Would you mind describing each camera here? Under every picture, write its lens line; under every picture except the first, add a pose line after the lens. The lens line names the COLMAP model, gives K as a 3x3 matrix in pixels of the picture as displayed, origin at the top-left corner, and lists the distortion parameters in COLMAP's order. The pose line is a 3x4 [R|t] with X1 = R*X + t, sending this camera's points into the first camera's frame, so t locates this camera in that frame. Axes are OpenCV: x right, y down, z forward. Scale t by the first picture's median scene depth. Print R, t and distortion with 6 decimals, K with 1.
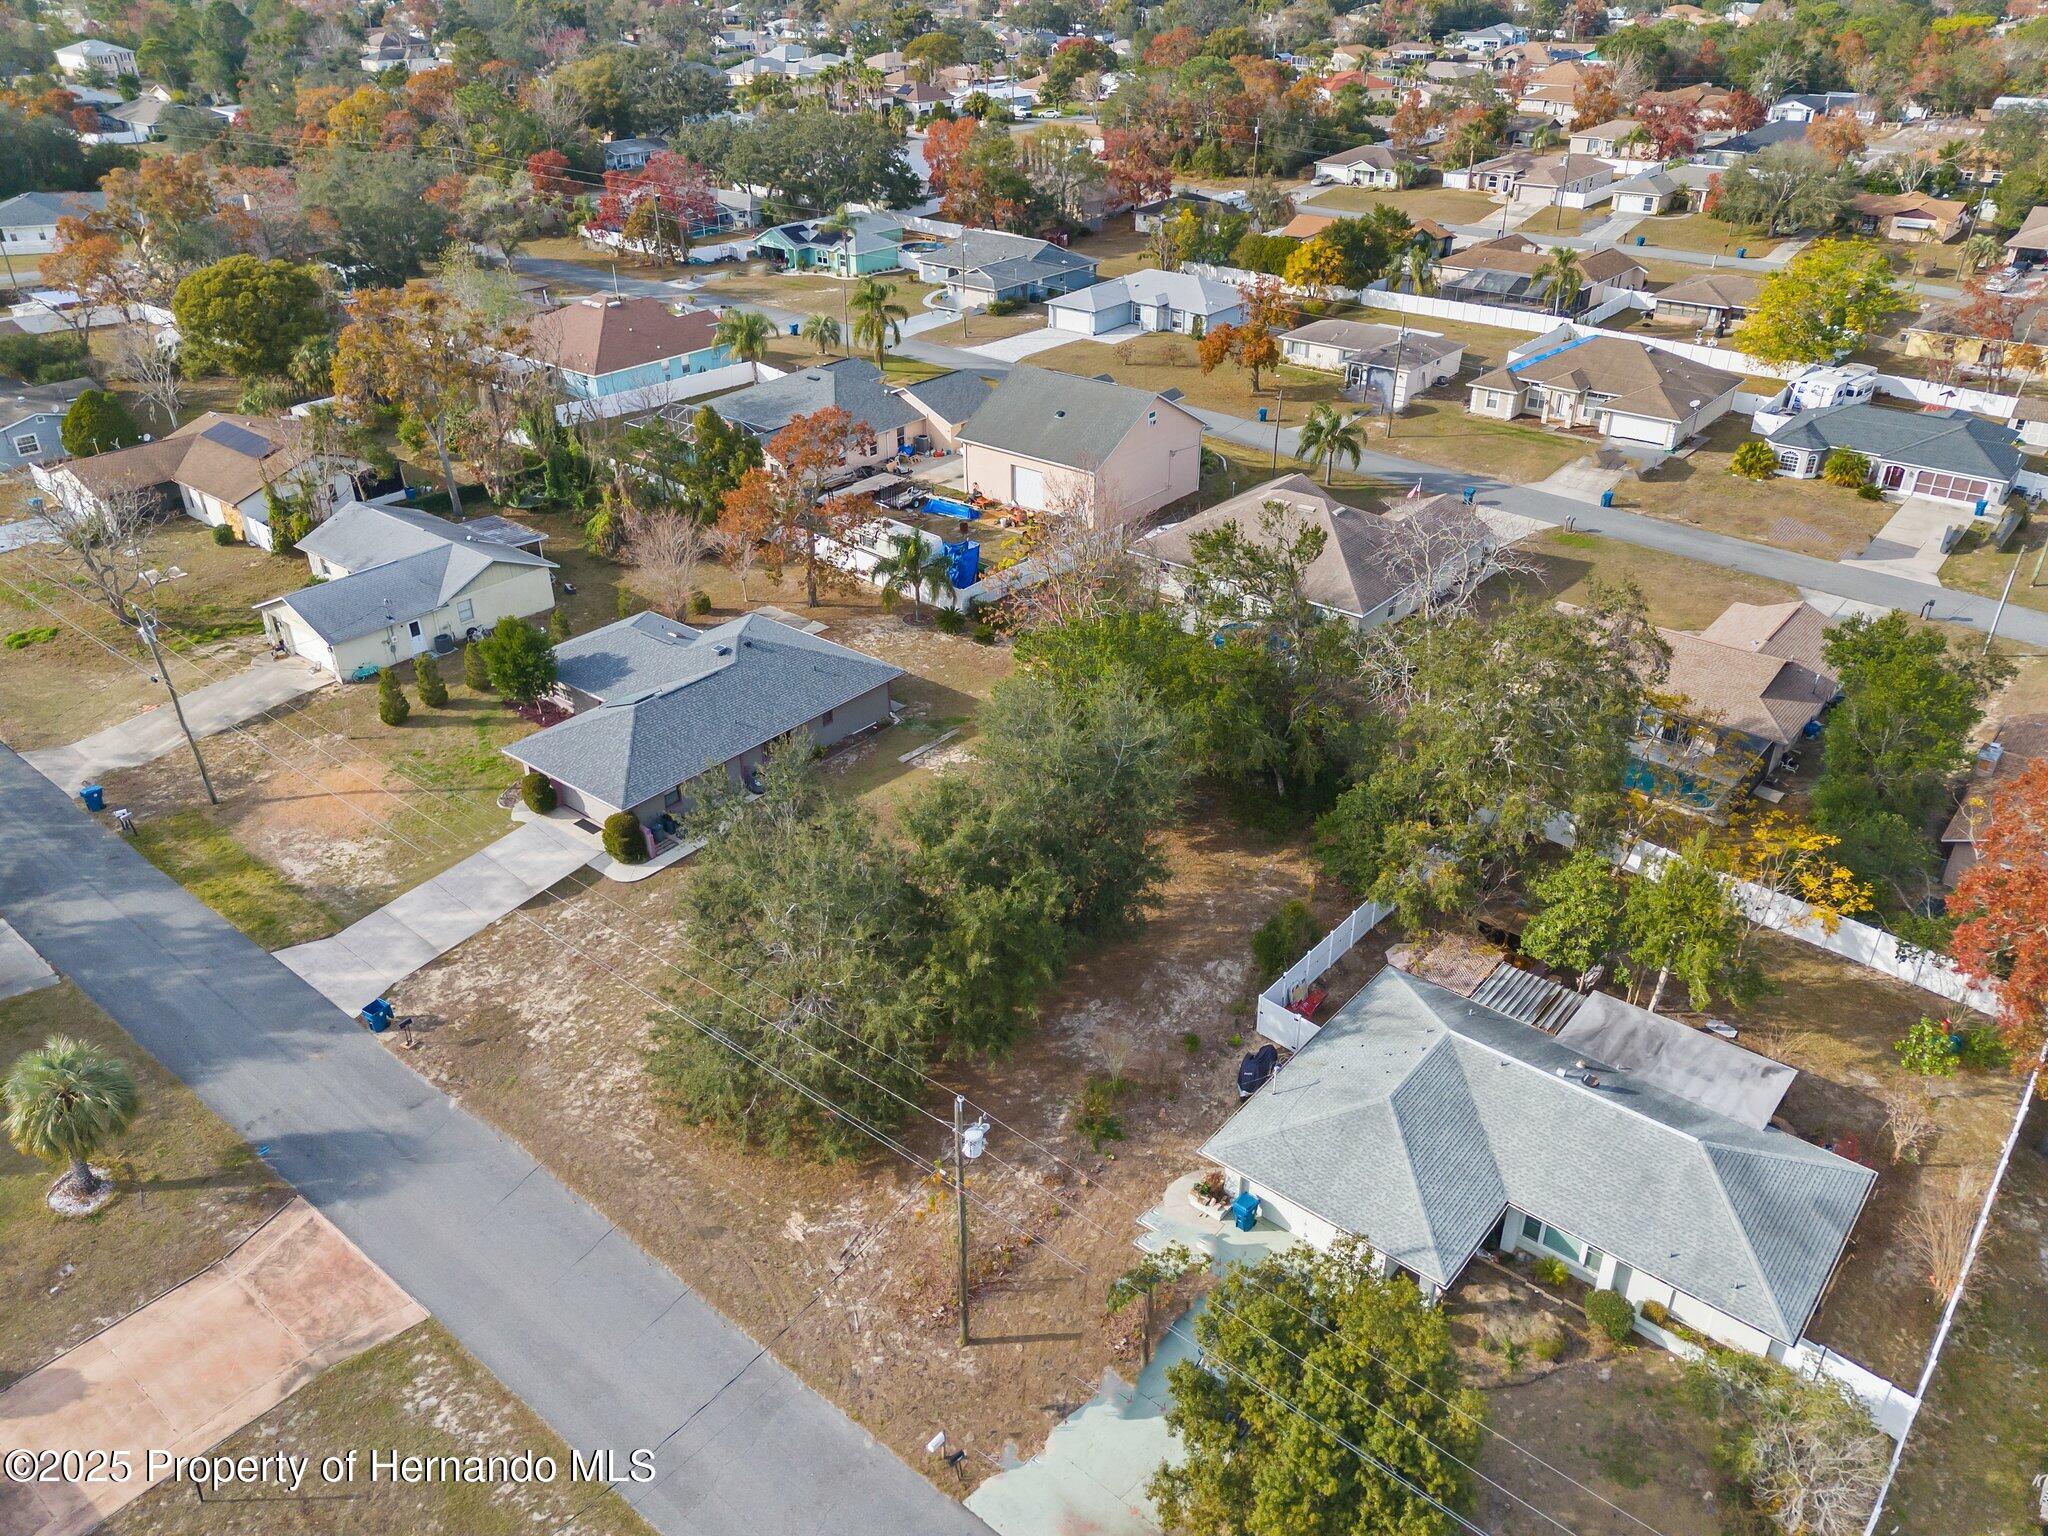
lens RADIAL K [[1506.4, 0, 1046.3], [0, 1506.4, 773.3], [0, 0, 1]] dist [0.057657, -0.057720]
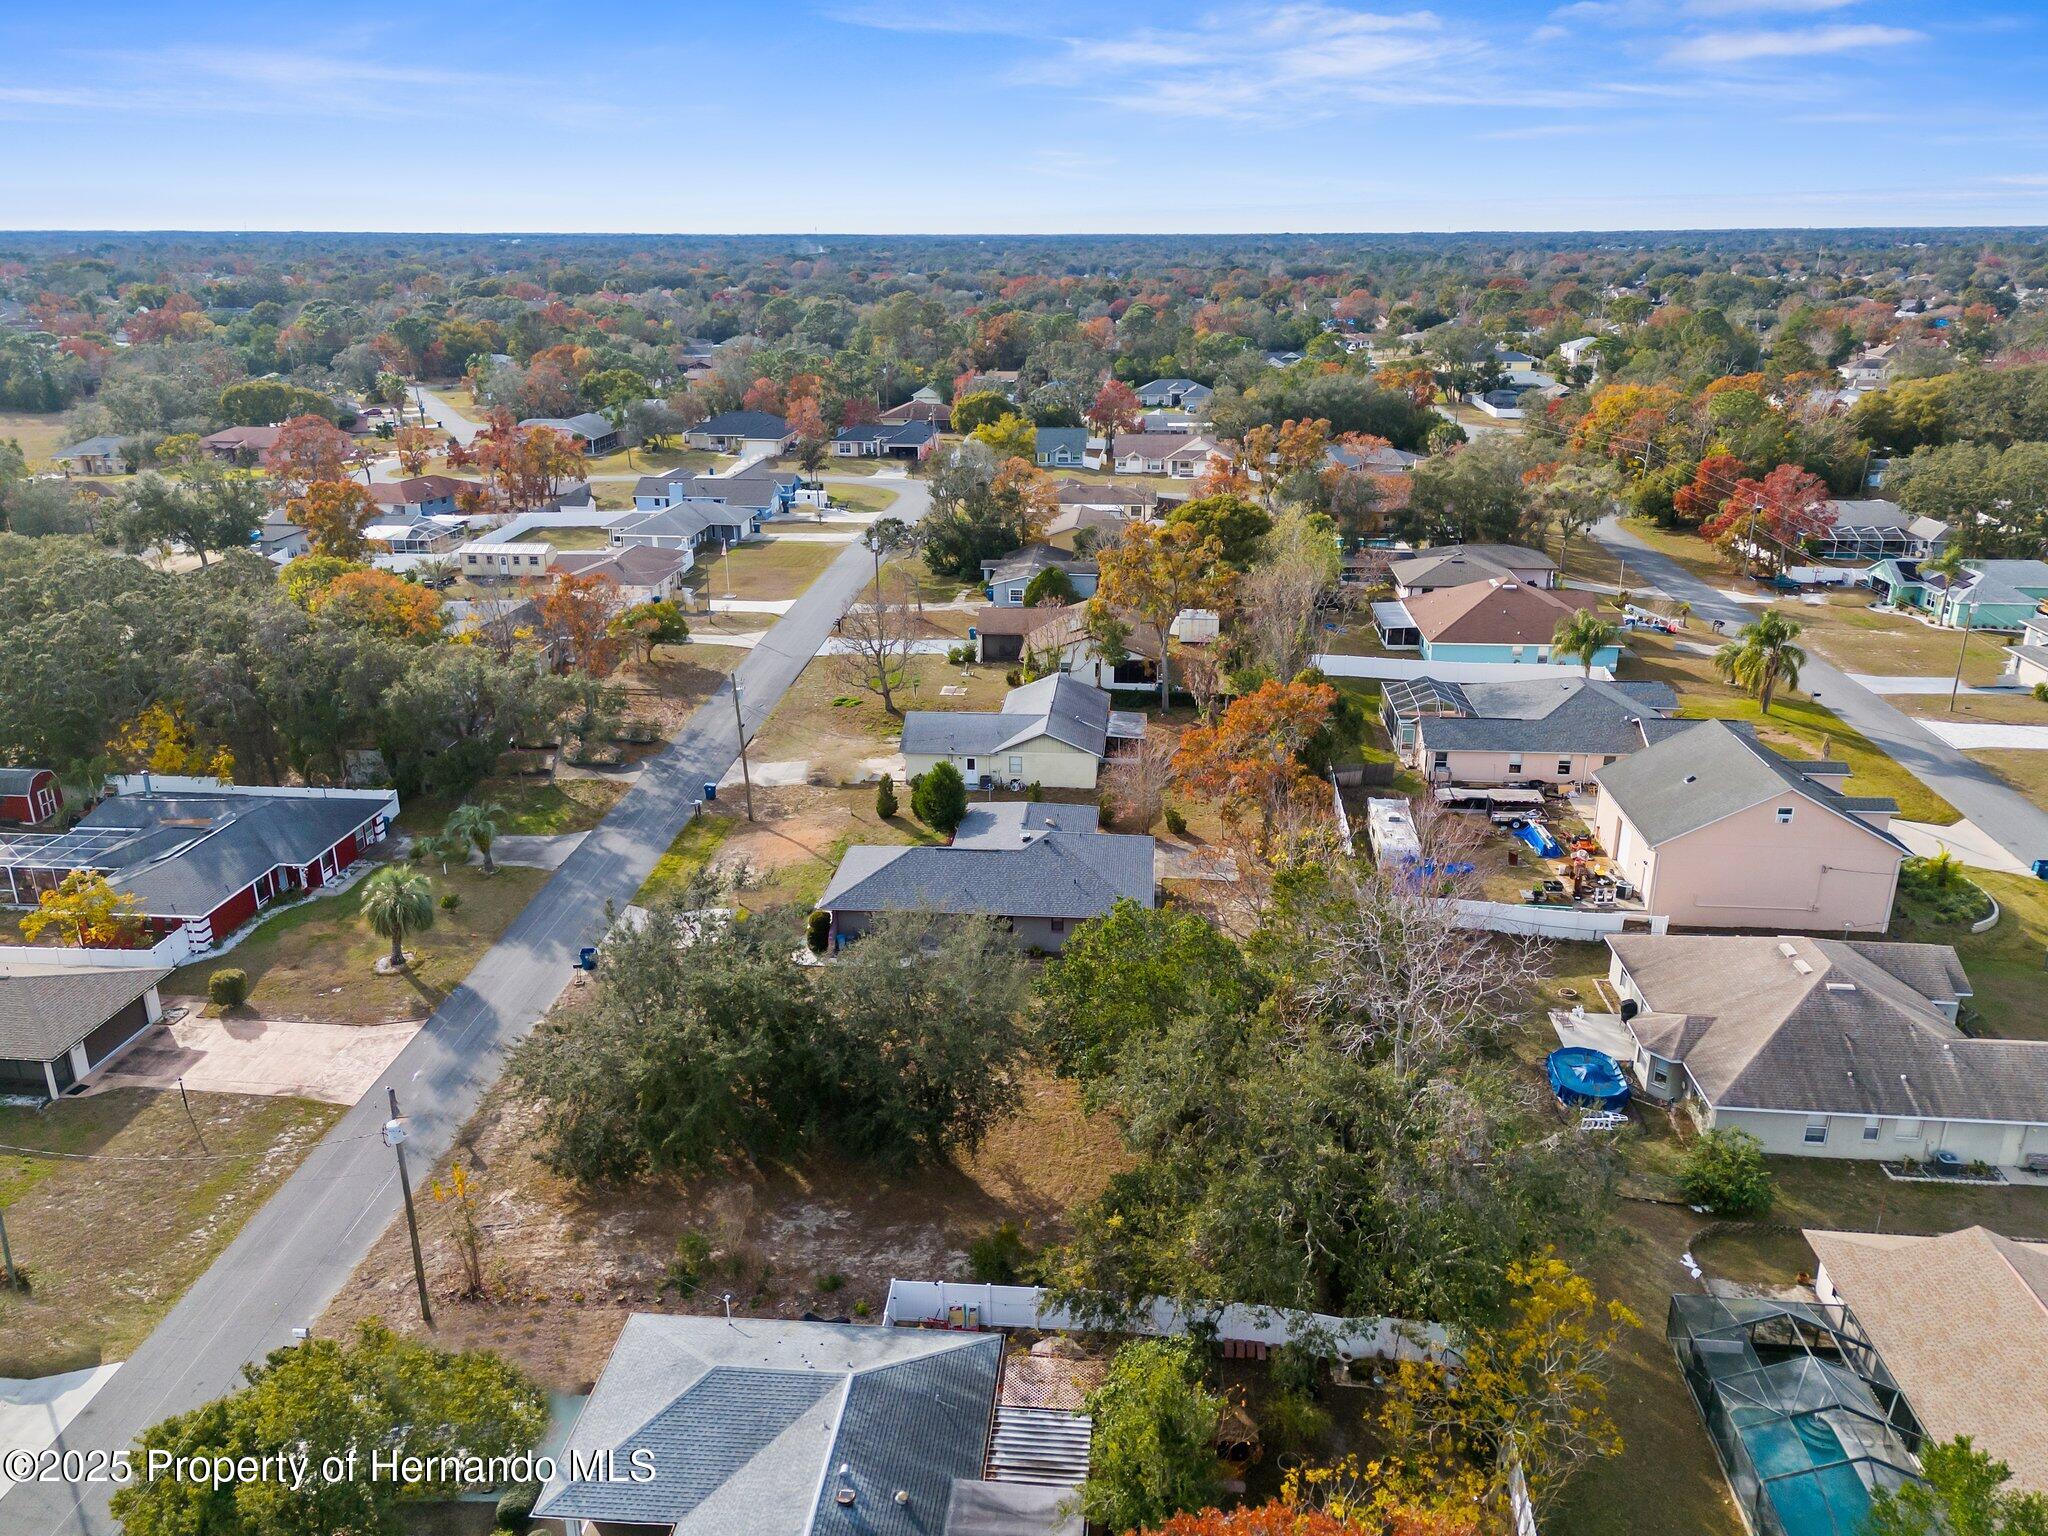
lens RADIAL K [[1508.6, 0, 1024.0], [0, 1508.6, 768.0], [0, 0, 1]] dist [0.069126, -0.062477]
pose [[0.557082, 0.274820, -0.783667, 0.712613], [-0.409833, 0.911719, 0.028390, -0.175608], [0.722286, 0.305357, 0.620532, 0.308213]]
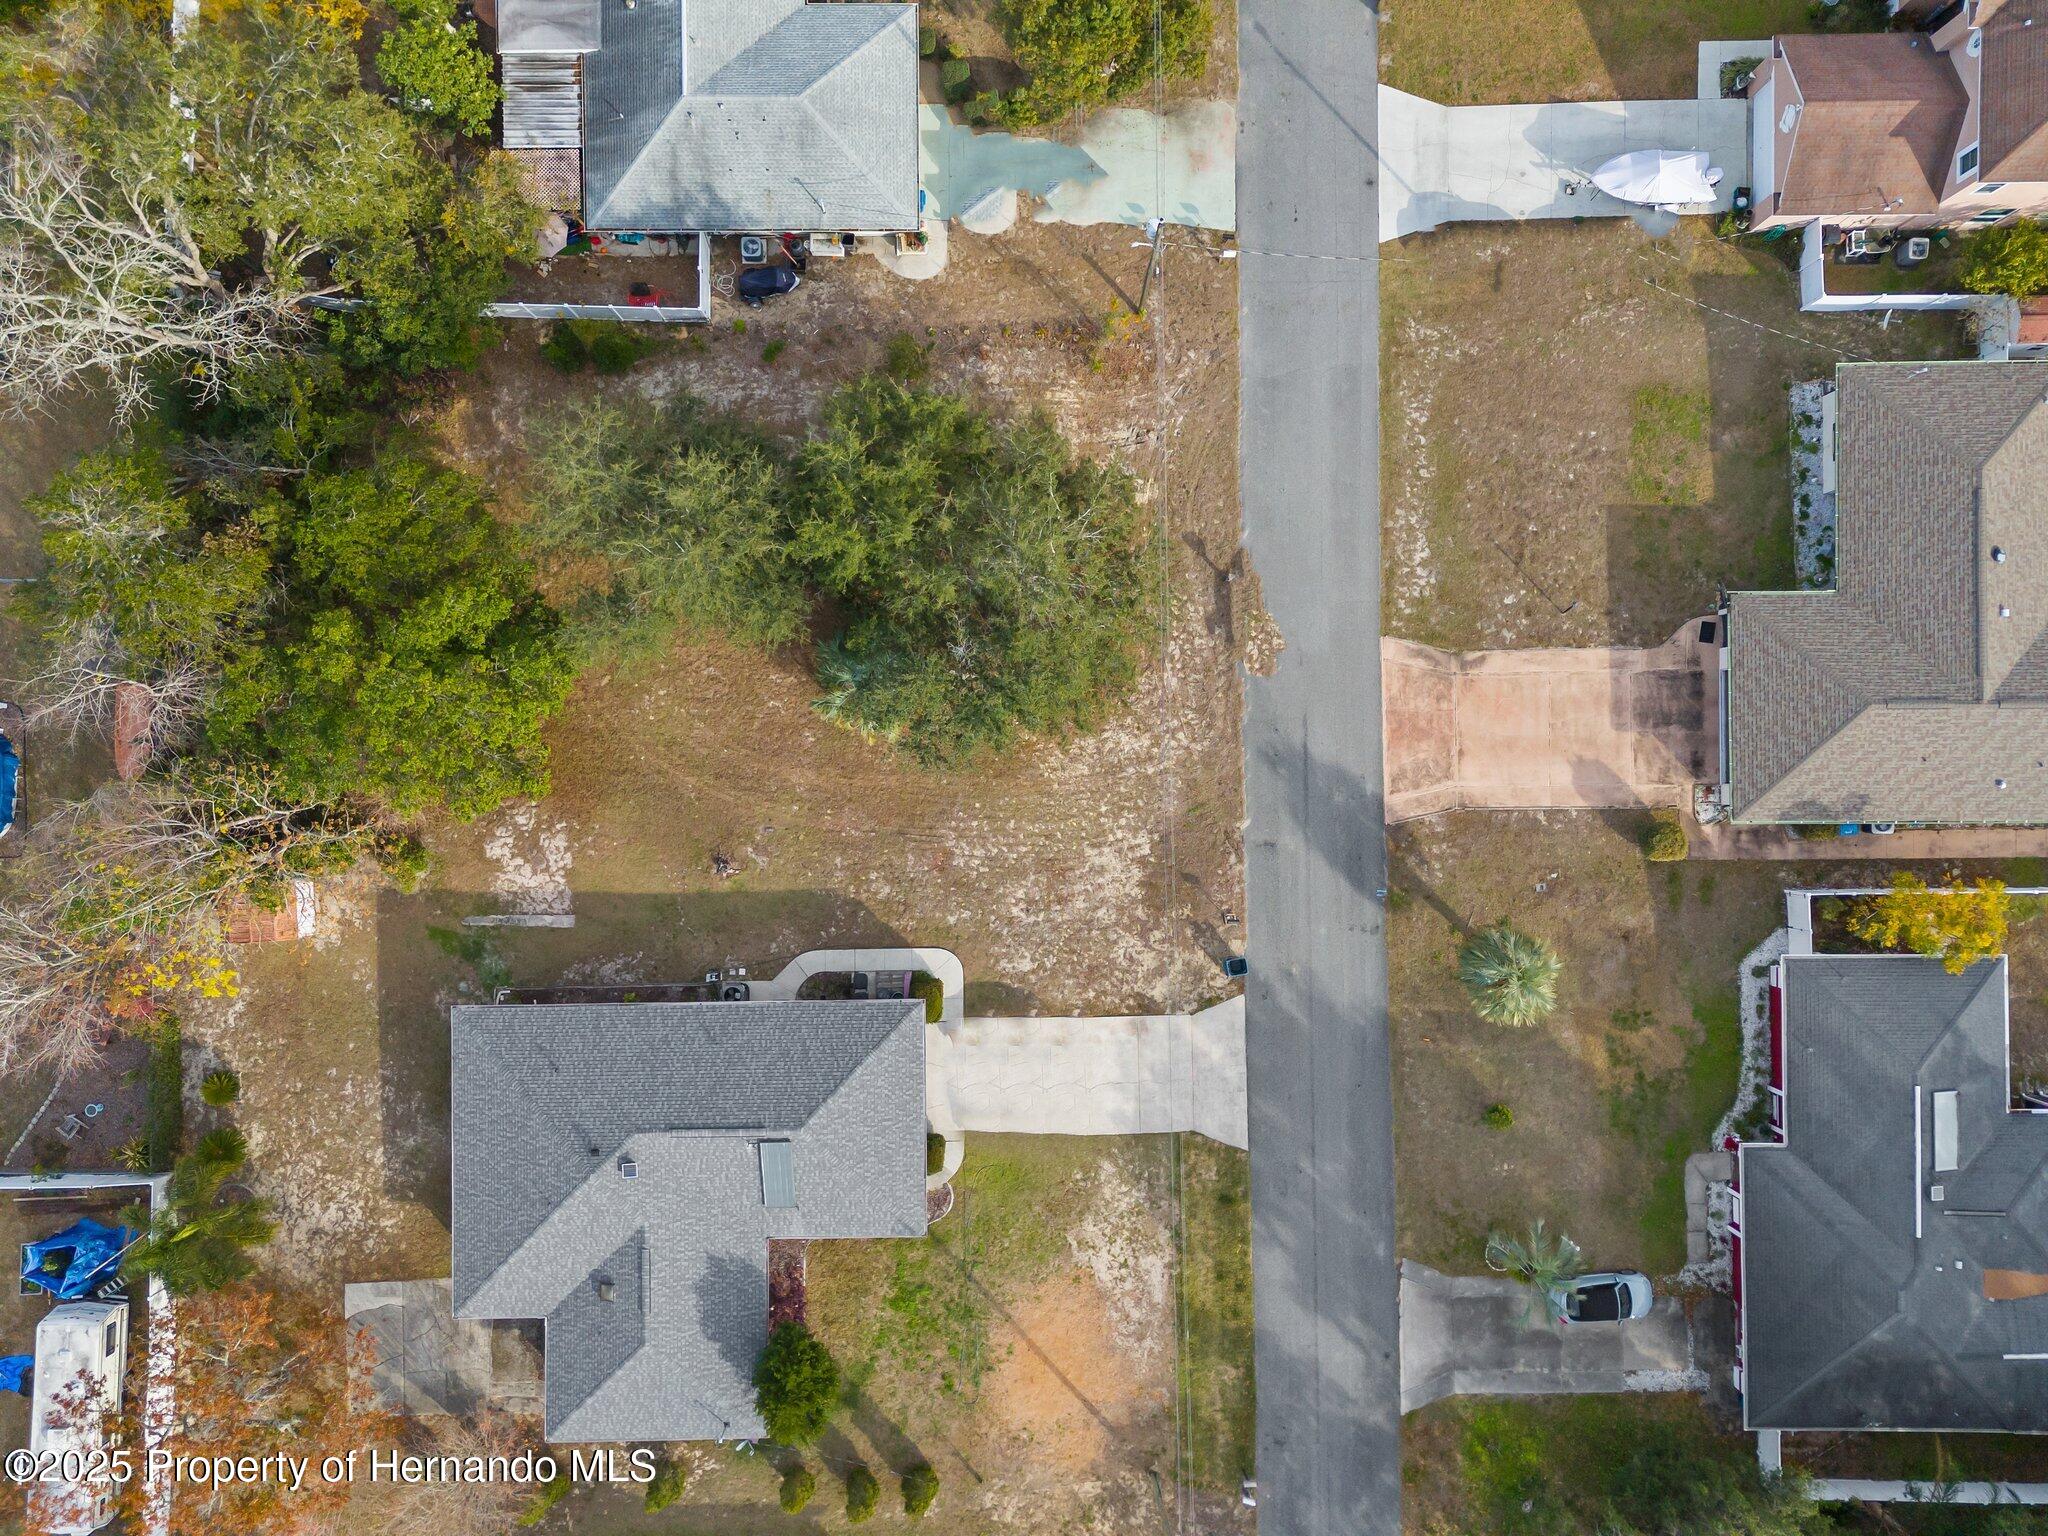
lens RADIAL K [[1508.6, 0, 1024.0], [0, 1508.6, 768.0], [0, 0, 1]] dist [0.069126, -0.062477]
pose [[-0.633681, -0.773567, 0.006547, -0.209348], [0.387117, -0.309764, 0.868439, -0.649867], [-0.669768, 0.552848, 0.495752, 0.424921]]
